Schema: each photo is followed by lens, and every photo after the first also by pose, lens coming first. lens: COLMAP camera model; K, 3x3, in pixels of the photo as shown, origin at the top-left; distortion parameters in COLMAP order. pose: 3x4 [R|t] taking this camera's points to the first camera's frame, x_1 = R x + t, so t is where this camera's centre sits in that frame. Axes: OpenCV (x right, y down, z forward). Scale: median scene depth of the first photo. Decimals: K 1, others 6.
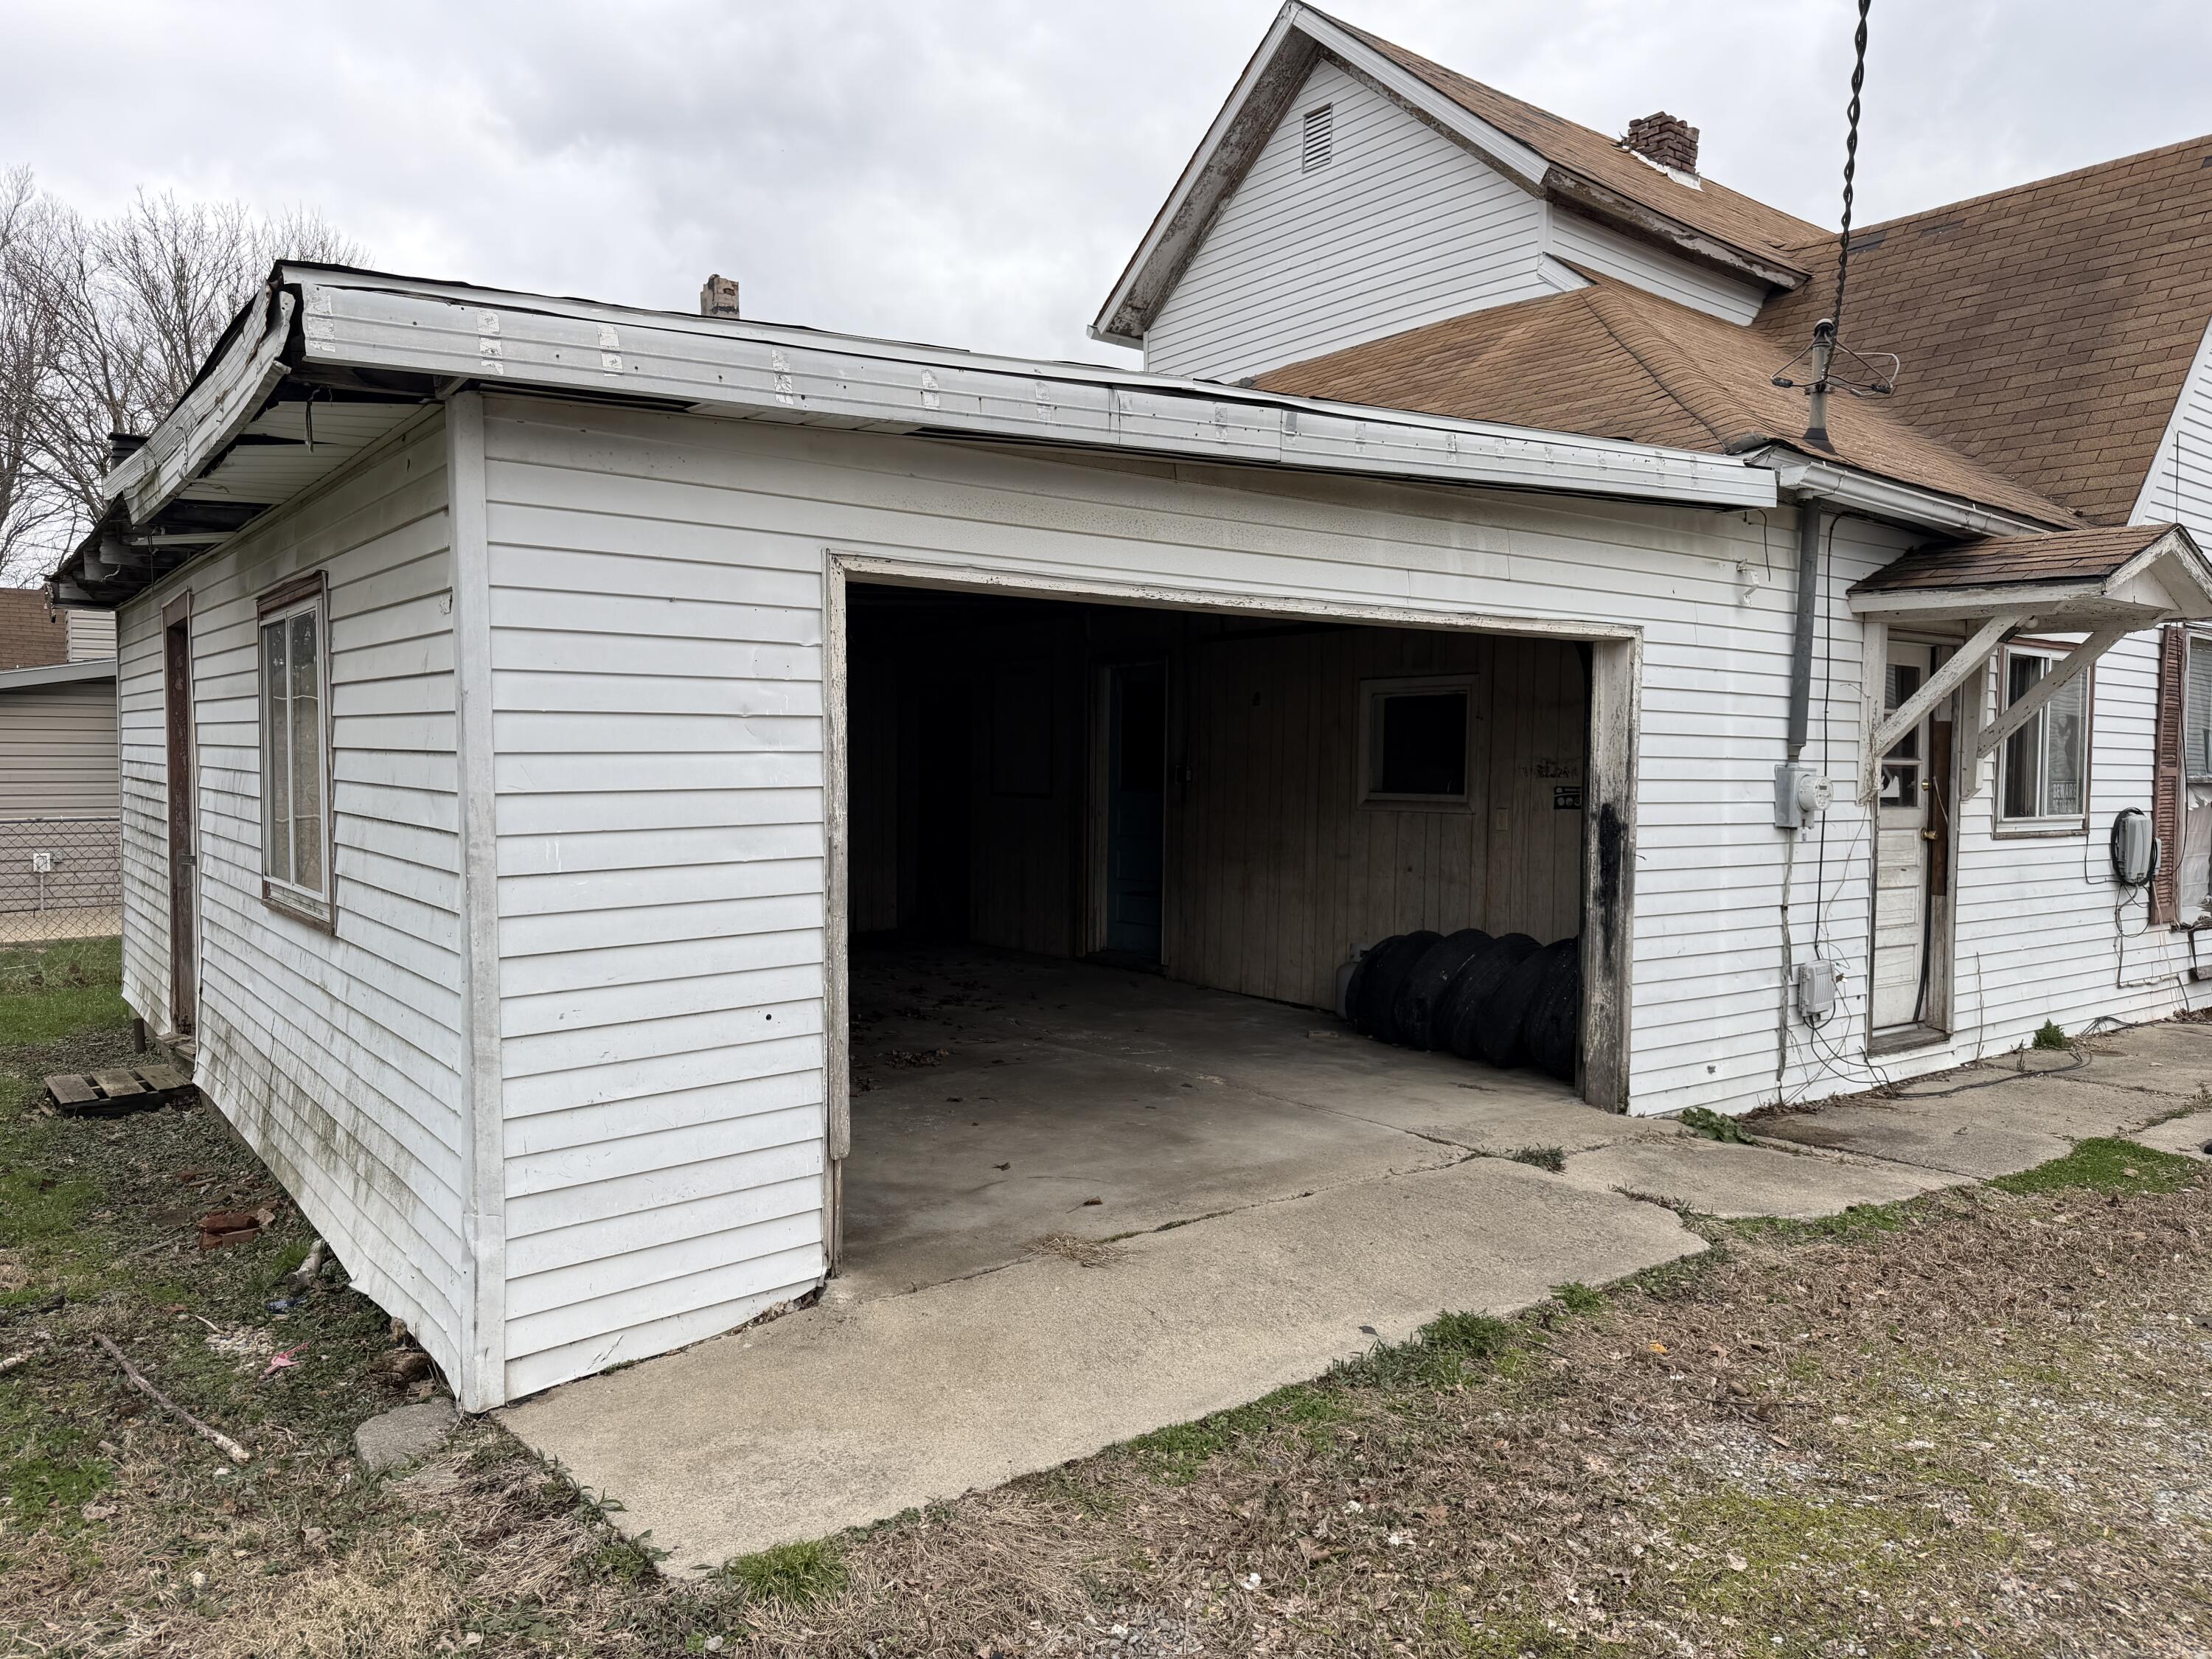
lens RADIAL K [[1565.6, 0, 1107.5], [0, 1565.6, 830.3], [0, 0, 1]] dist [0.076715, -0.072929]
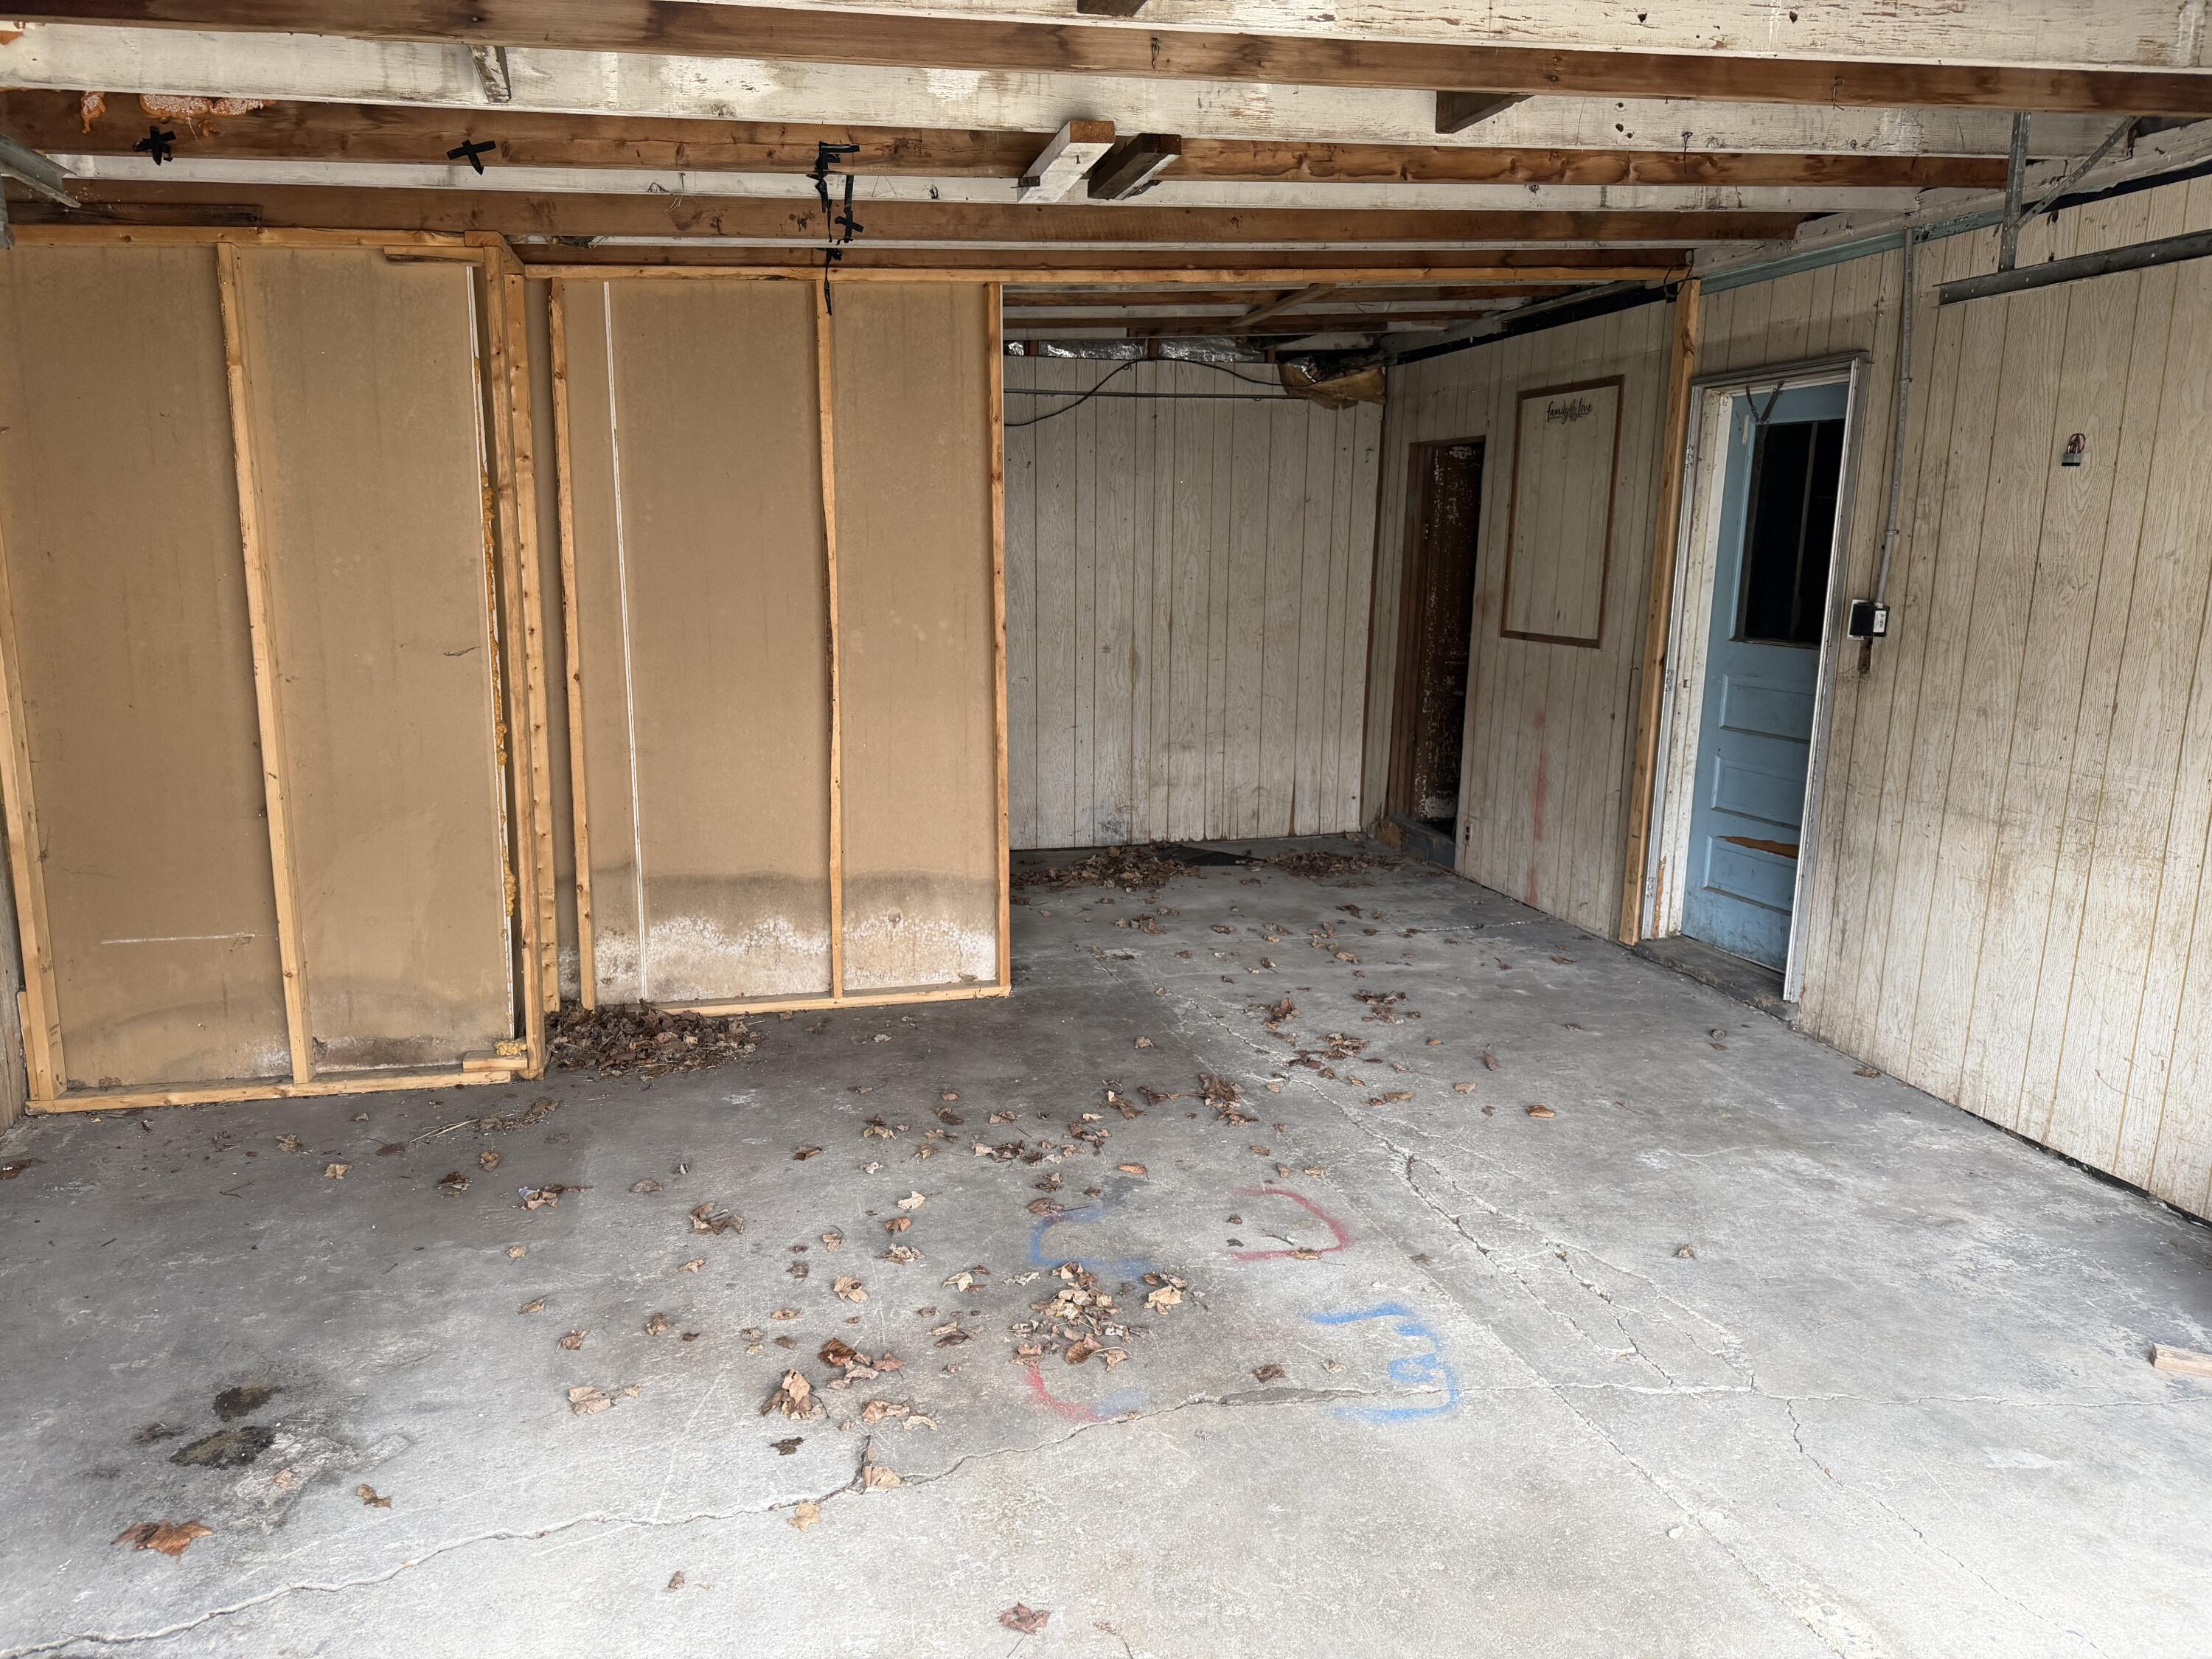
lens RADIAL K [[1565.6, 0, 1104.4], [0, 1565.6, 831.0], [0, 0, 1]] dist [0.076715, -0.072929]
pose [[0.913865, 0.083390, -0.397361, 0.032849], [-0.026976, 0.988989, 0.145508, -0.035098], [0.405120, -0.122256, 0.906053, 0.455775]]
